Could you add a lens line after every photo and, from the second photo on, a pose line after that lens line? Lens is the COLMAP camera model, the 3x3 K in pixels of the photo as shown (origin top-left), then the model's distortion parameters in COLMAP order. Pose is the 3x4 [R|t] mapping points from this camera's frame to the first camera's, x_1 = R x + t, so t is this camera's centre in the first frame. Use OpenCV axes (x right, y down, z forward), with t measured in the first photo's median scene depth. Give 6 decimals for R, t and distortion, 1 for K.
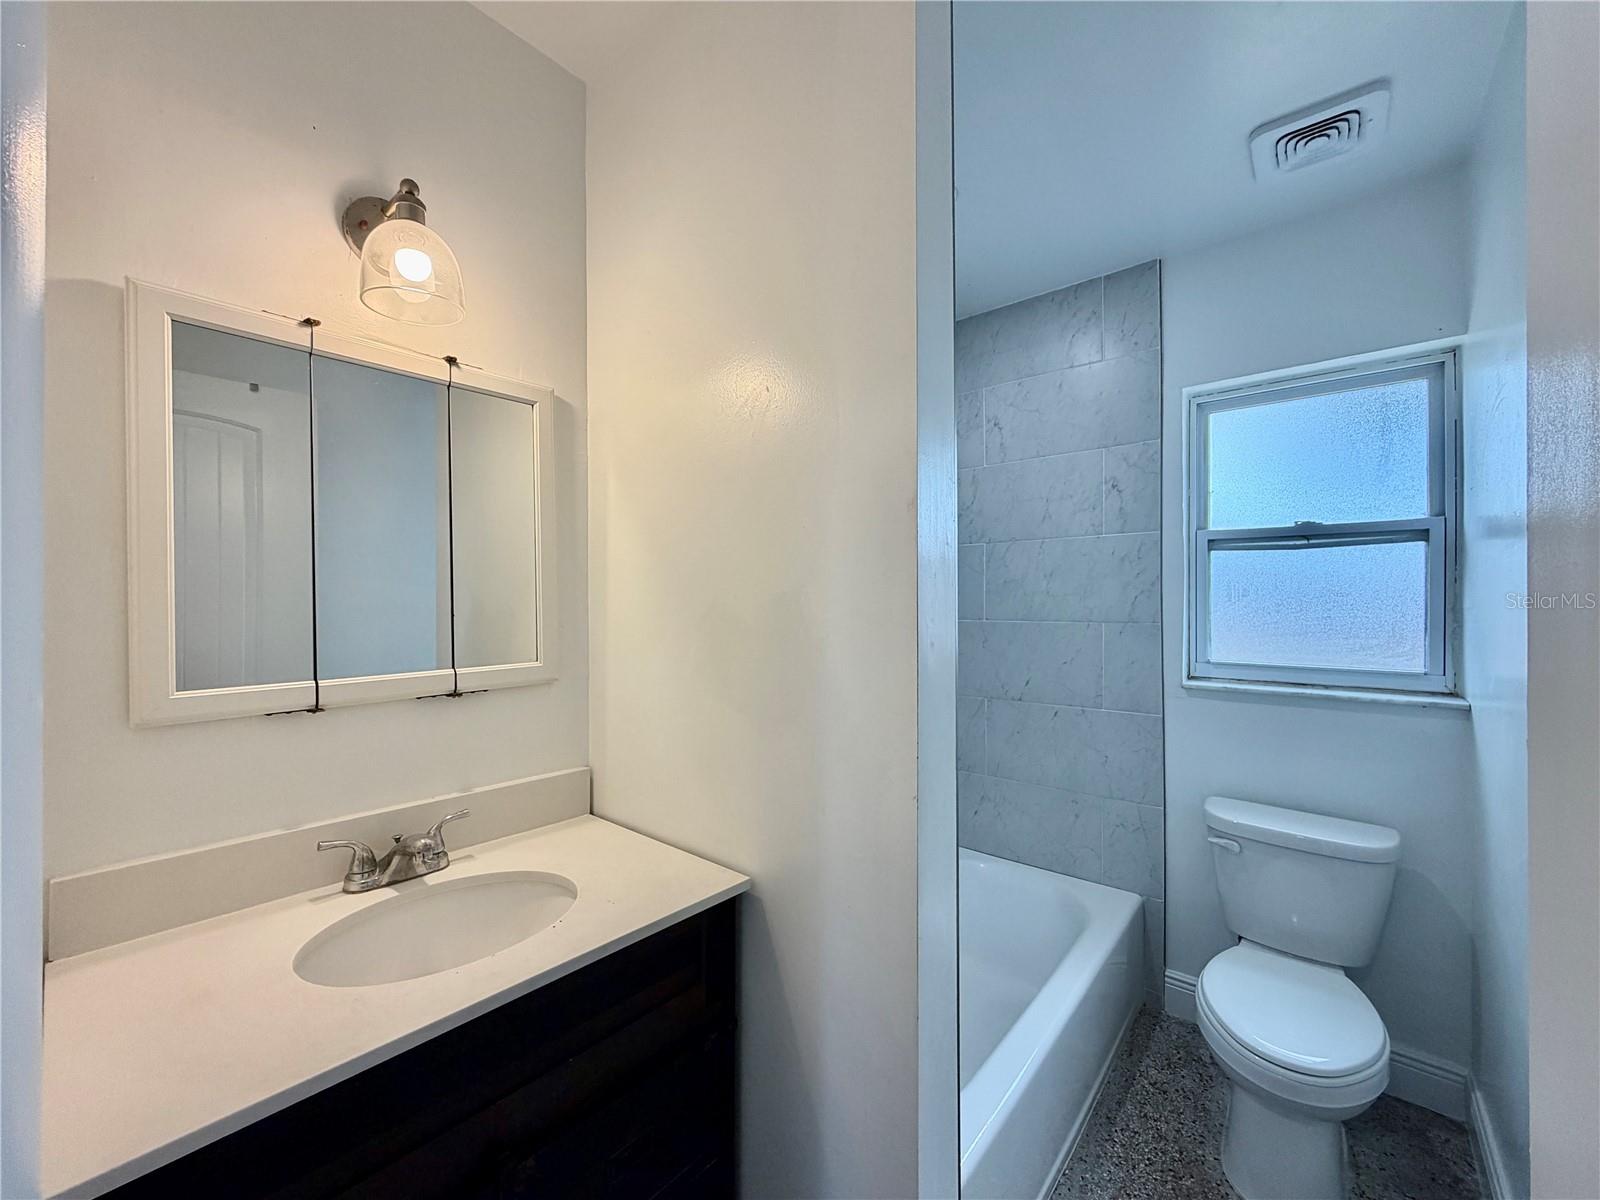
lens RADIAL K [[637.2, 0, 798.0], [0, 637.2, 601.8], [0, 0, 1]] dist [0.000964, -0.000639]
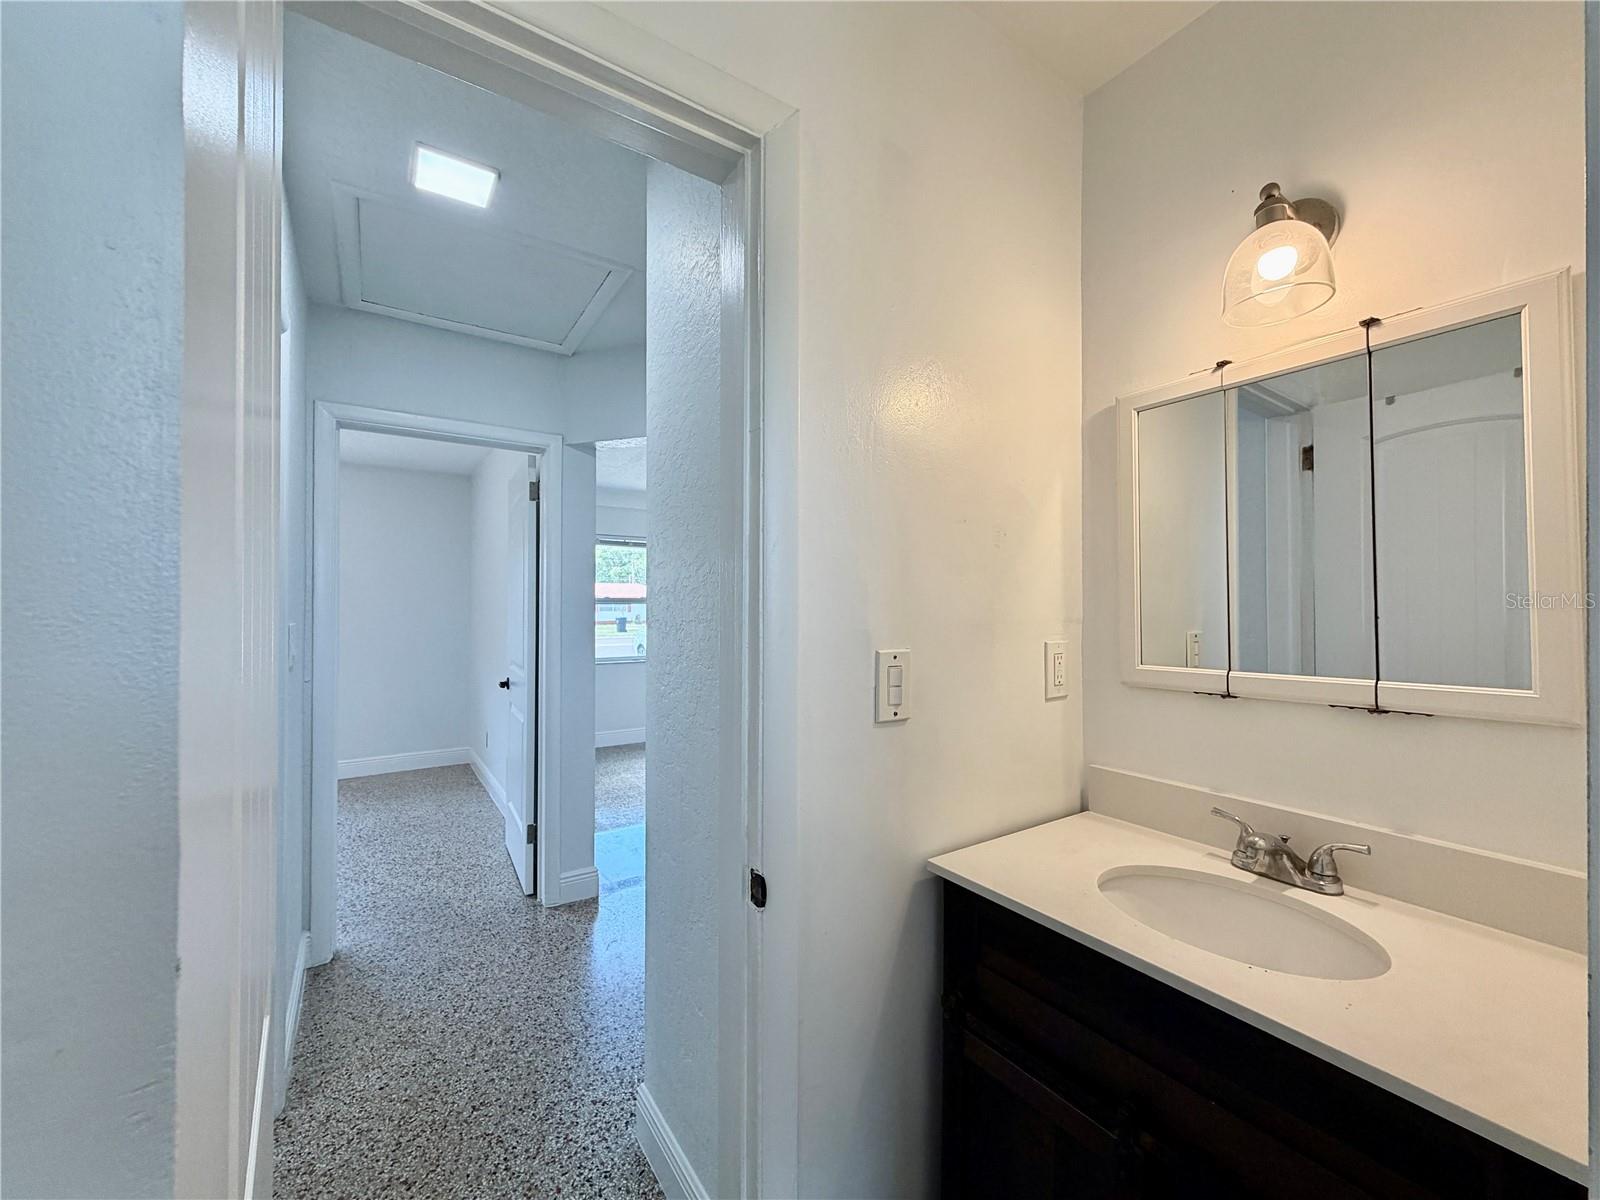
lens RADIAL K [[638.8, 0, 804.8], [0, 638.8, 594.1], [0, 0, 1]] dist [-0.000361, -0.000191]
pose [[-0.262668, -0.007312, -0.964858, 0.529854], [0.011418, 0.999878, -0.010686, -0.011705], [0.964819, -0.013824, -0.262553, 0.526709]]
